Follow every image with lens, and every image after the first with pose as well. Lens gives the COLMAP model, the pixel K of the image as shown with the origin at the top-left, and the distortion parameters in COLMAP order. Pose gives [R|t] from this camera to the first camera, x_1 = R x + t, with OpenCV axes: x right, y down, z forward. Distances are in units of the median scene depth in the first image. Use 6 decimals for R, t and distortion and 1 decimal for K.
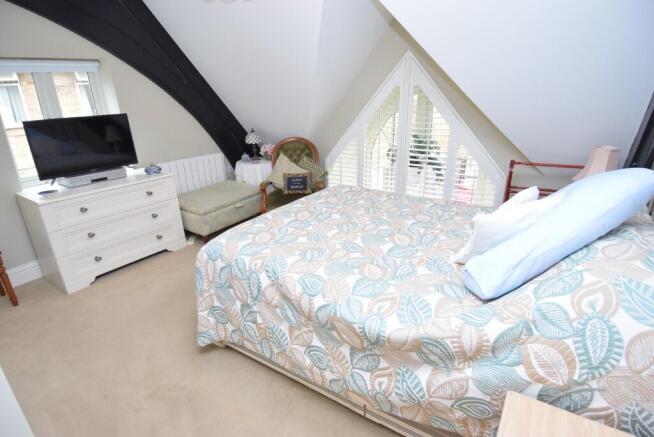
lens RADIAL K [[342.9, 0, 330.0], [0, 342.9, 217.9], [0, 0, 1]] dist [0.084654, -0.075593]
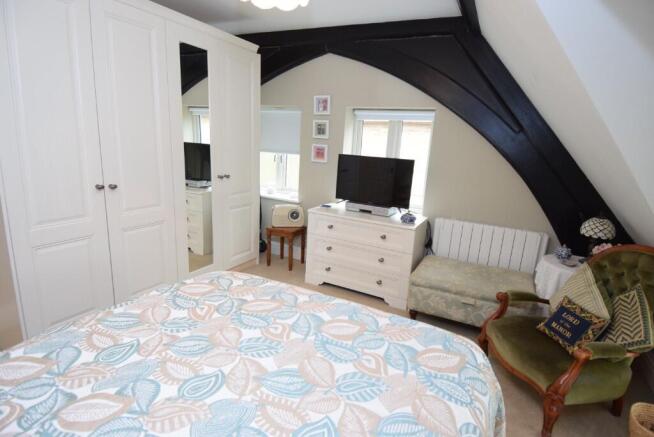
lens RADIAL K [[342.9, 0, 330.0], [0, 342.9, 217.9], [0, 0, 1]] dist [0.084654, -0.075593]
pose [[0.128281, 0.251778, -0.959245, 0.365208], [-0.407052, 0.895377, 0.180579, -0.225012], [0.904352, 0.367298, 0.217346, 0.617631]]
